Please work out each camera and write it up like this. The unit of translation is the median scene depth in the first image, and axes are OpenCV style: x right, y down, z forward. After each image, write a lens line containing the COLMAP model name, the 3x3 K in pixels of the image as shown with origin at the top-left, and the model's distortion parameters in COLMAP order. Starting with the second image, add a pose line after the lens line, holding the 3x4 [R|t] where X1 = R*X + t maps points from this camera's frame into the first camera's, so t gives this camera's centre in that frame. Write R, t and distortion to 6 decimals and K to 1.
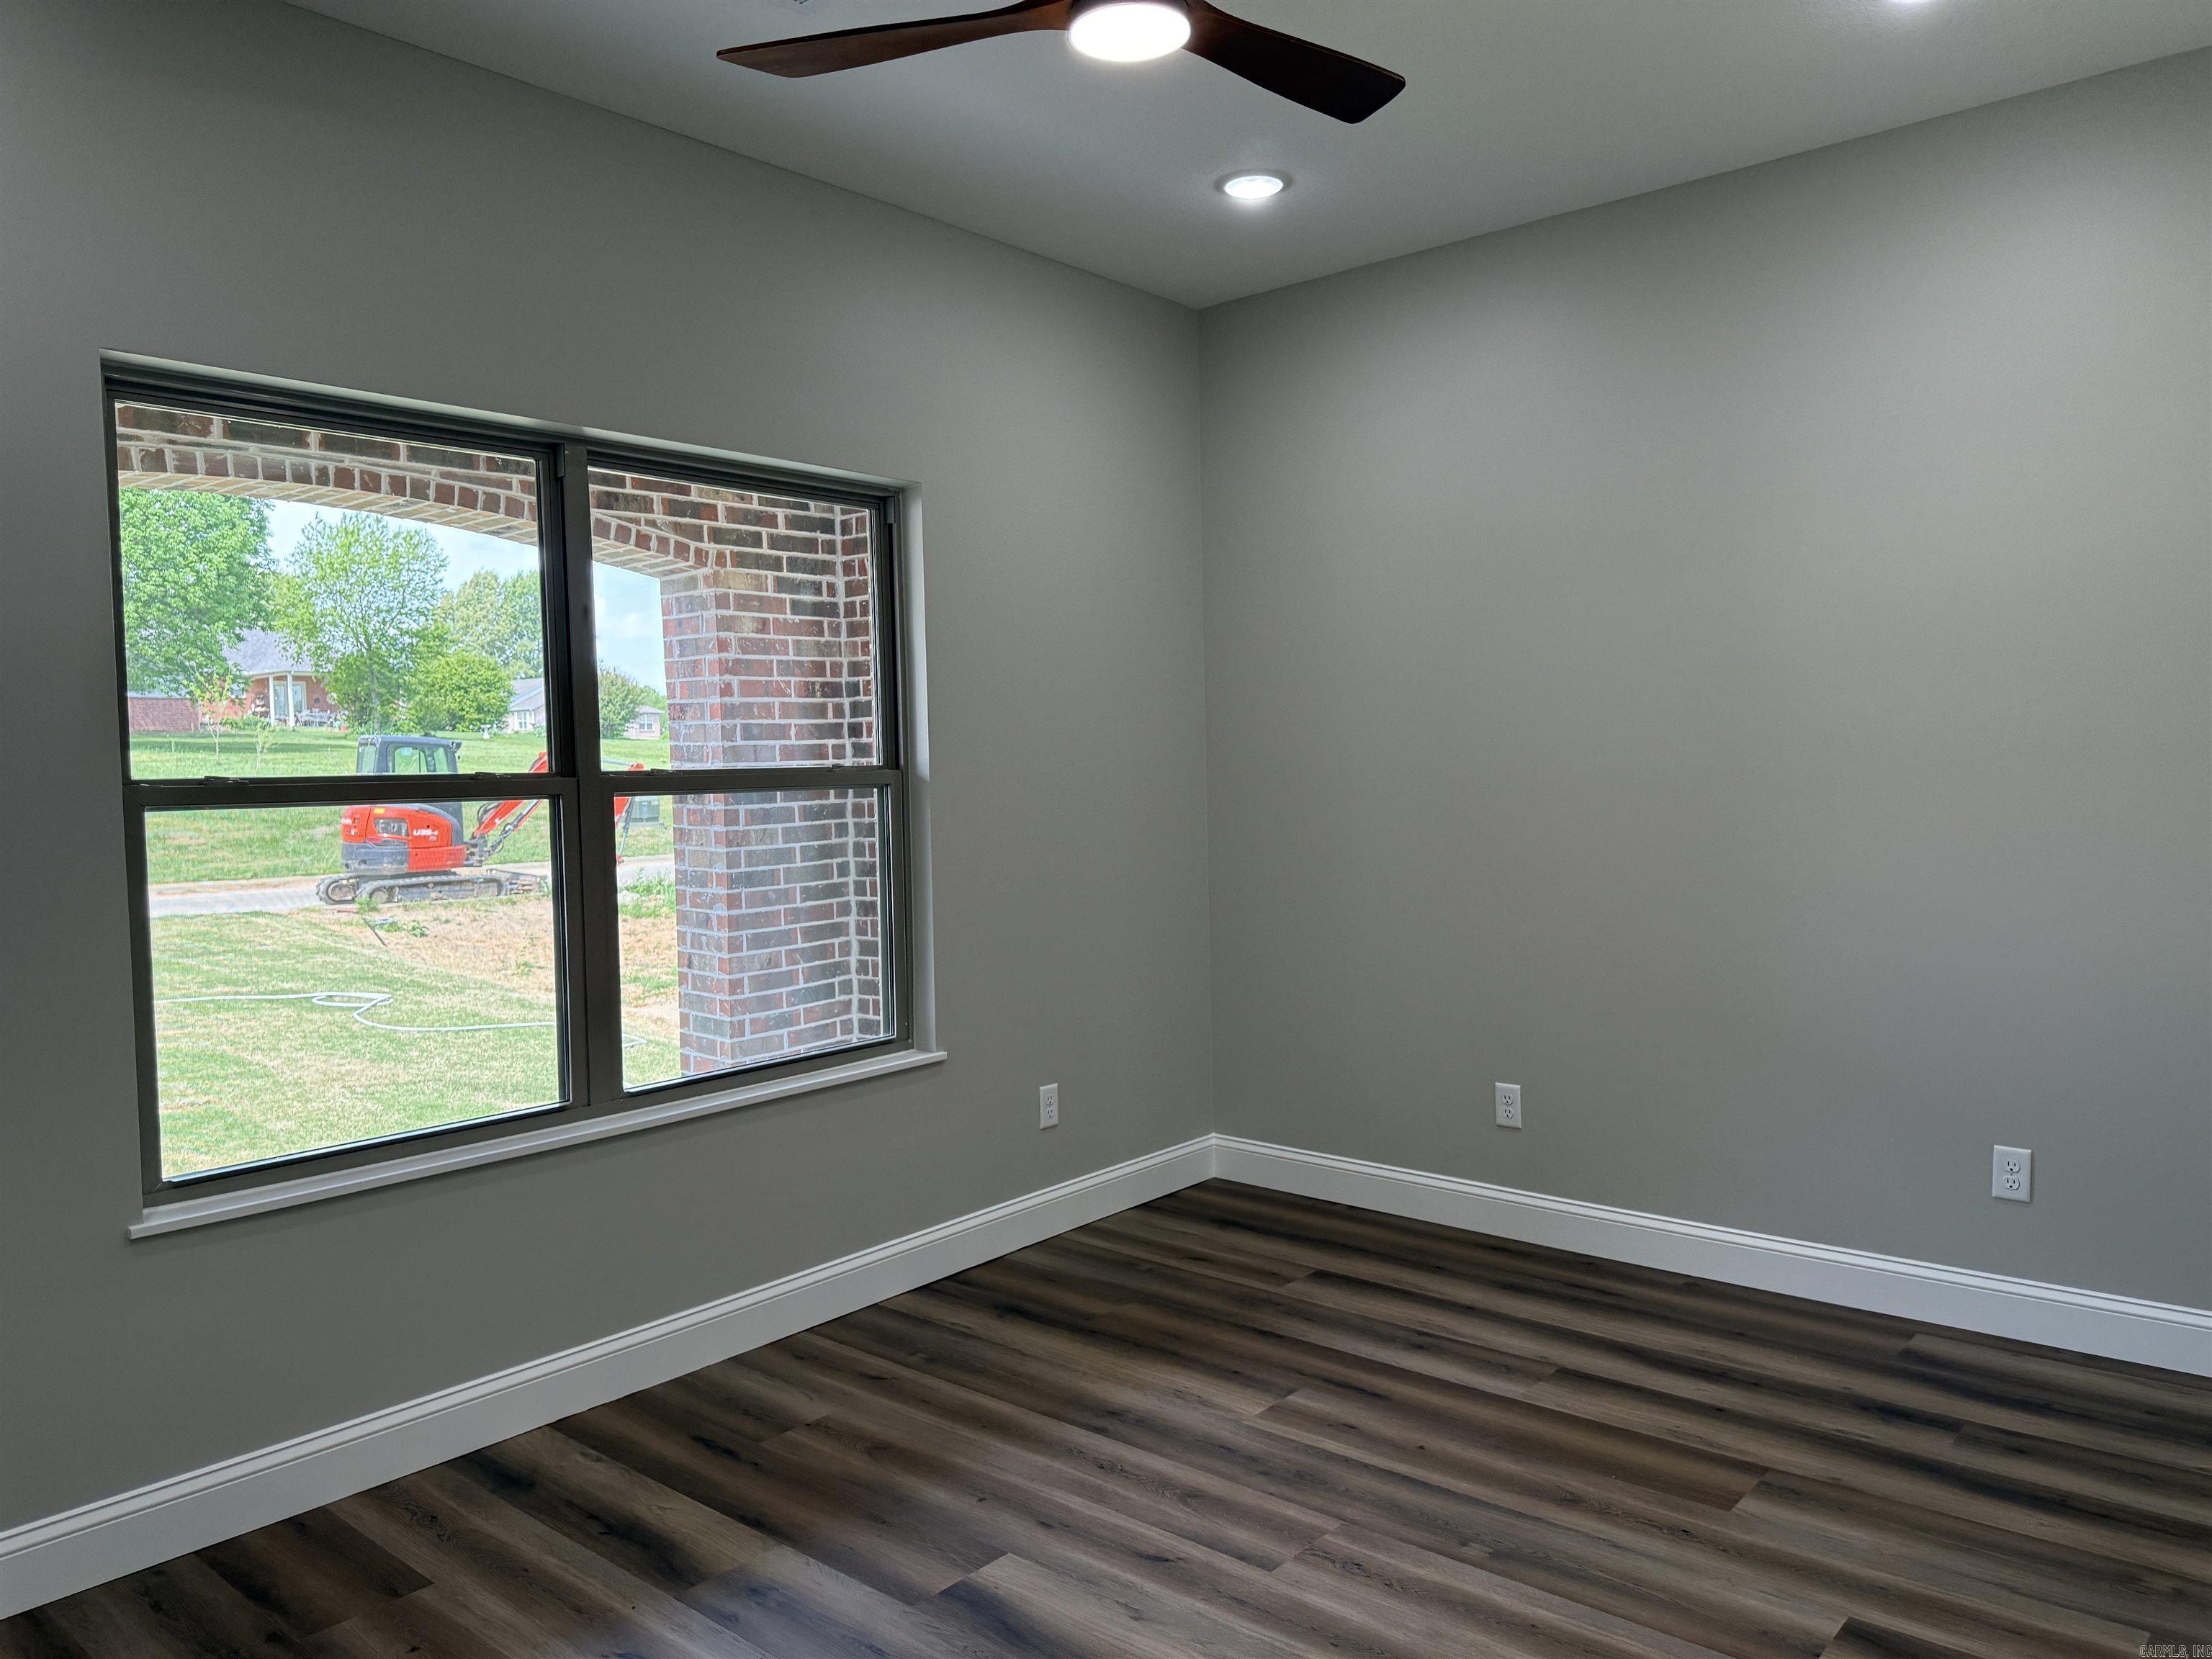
lens RADIAL K [[1569.9, 0, 1116.6], [0, 1569.9, 839.3], [0, 0, 1]] dist [0.120155, -0.138316]
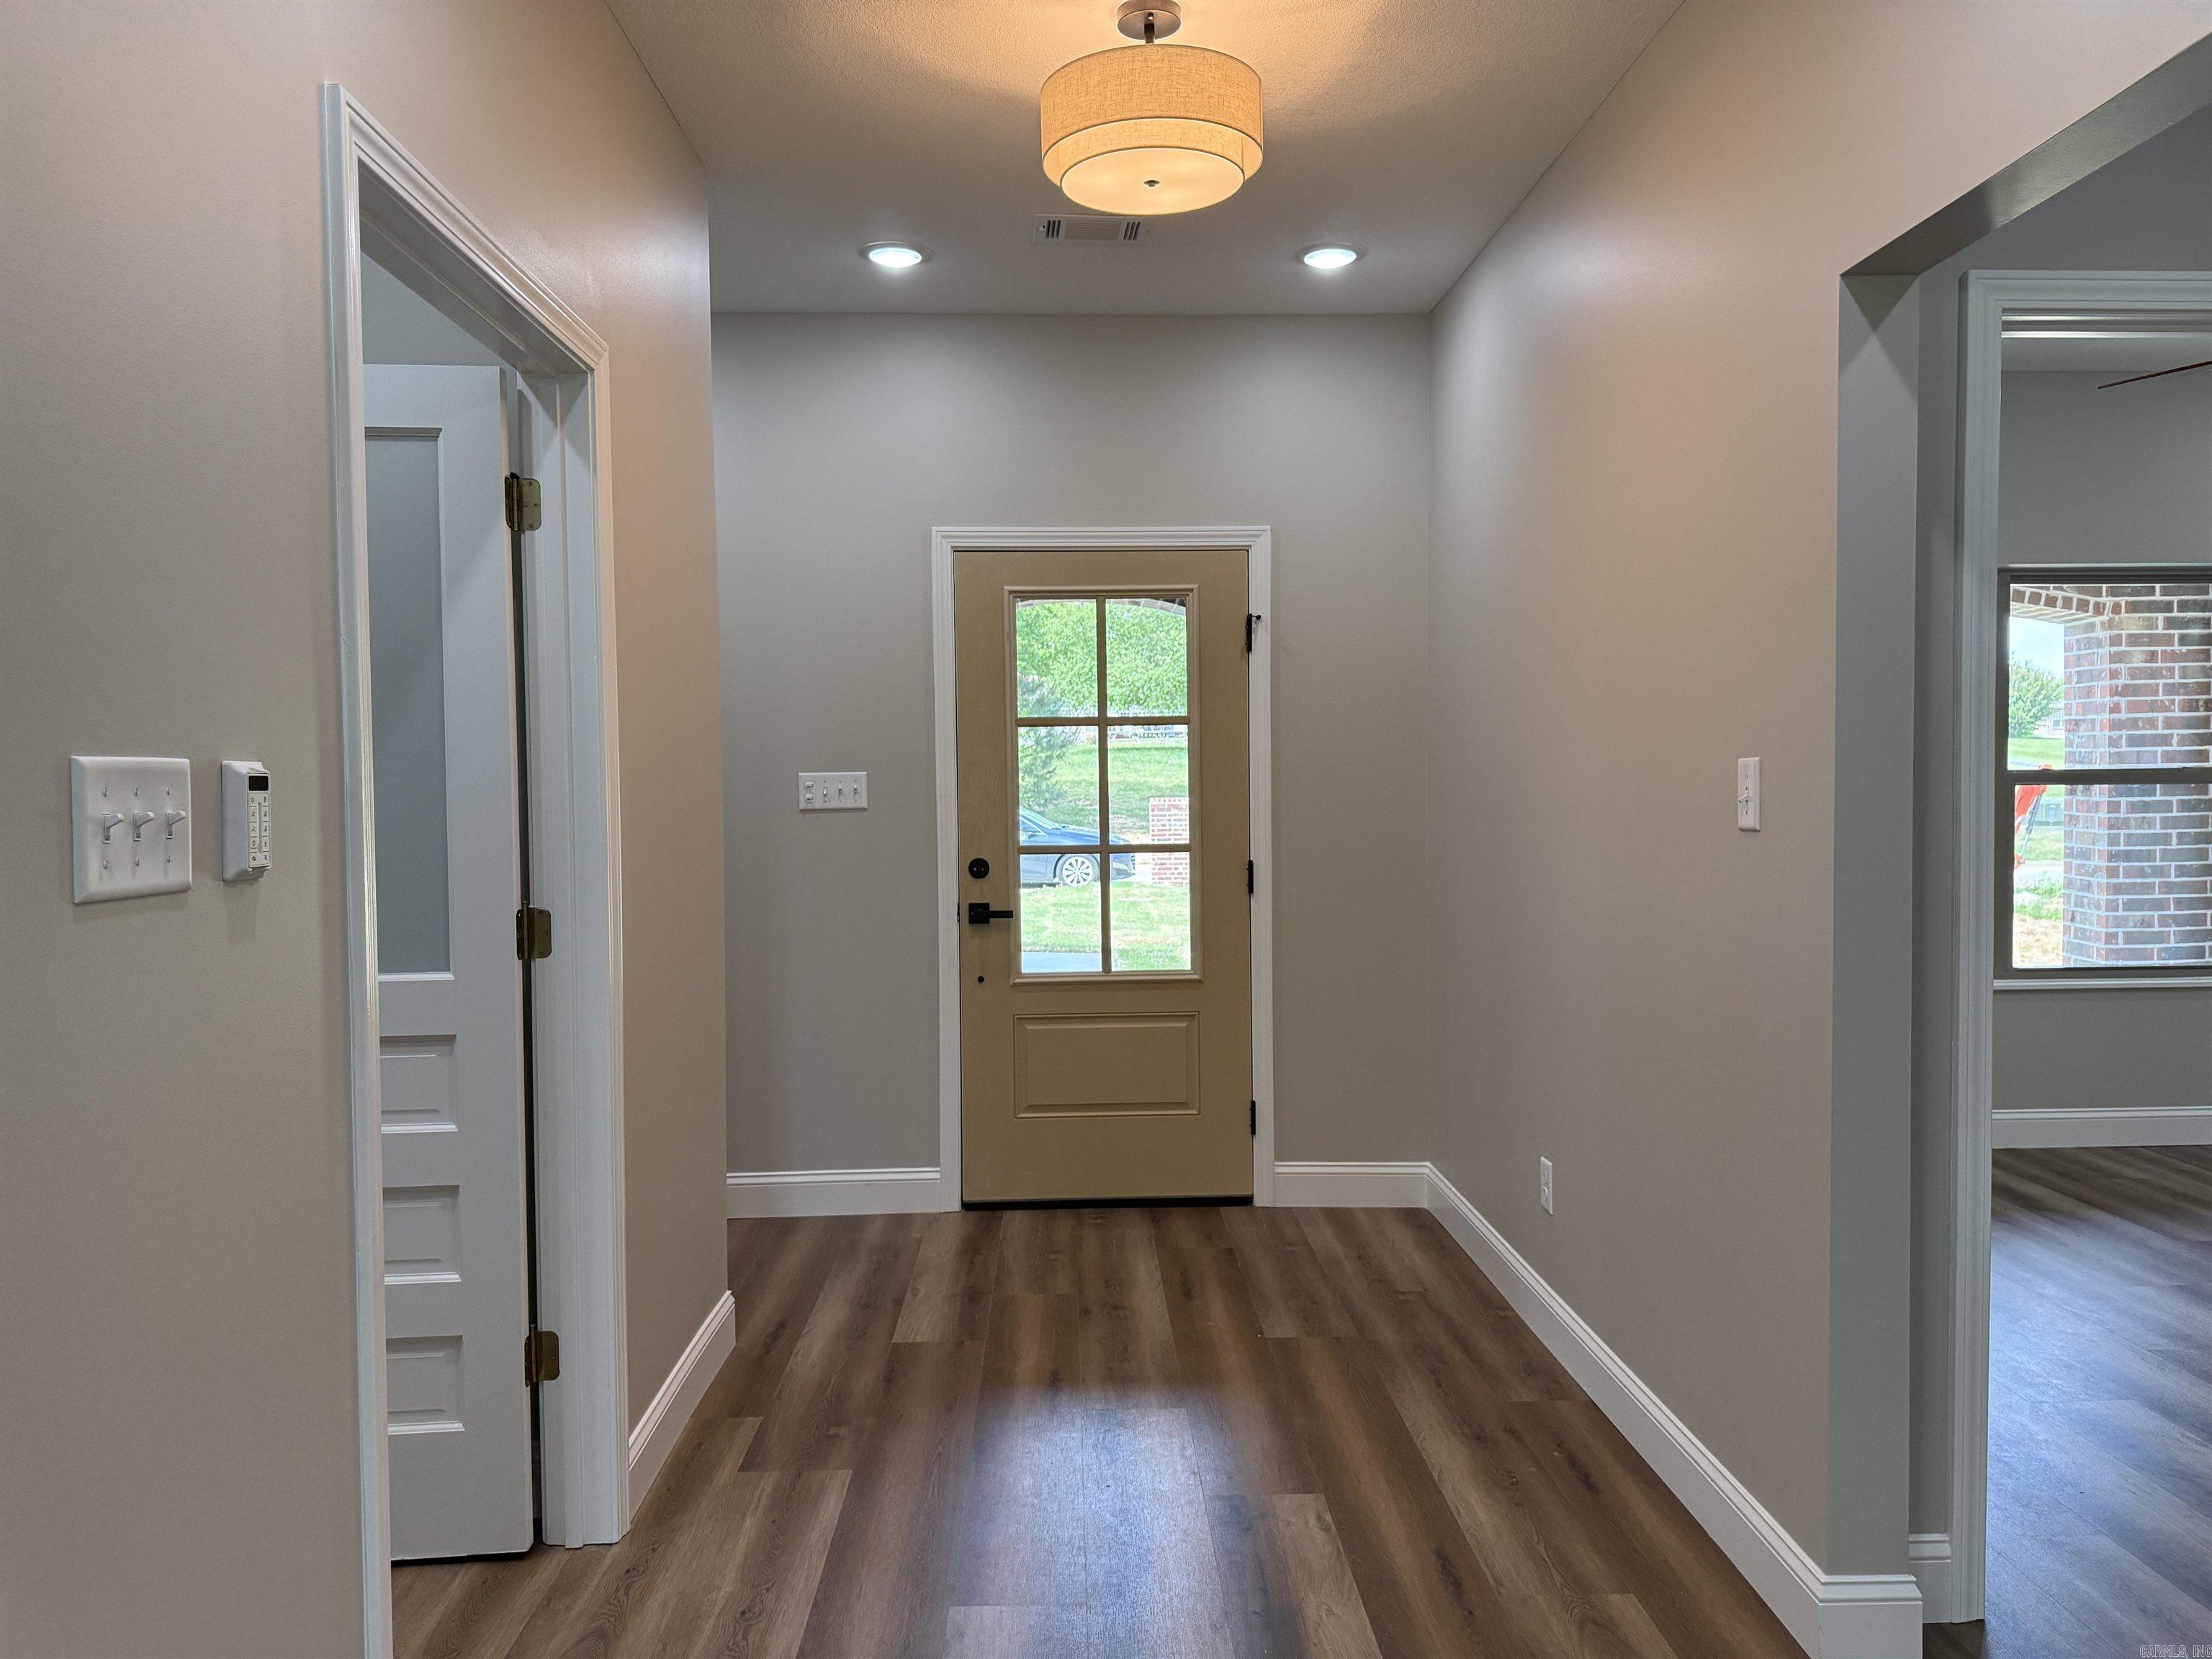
lens RADIAL K [[1569.9, 0, 1116.6], [0, 1569.9, 839.3], [0, 0, 1]] dist [0.120155, -0.138316]
pose [[0.683650, 0.042900, -0.728548, 0.156480], [-0.042978, 0.998905, 0.018491, 0.022948], [0.728543, 0.018670, 0.684746, -0.486757]]
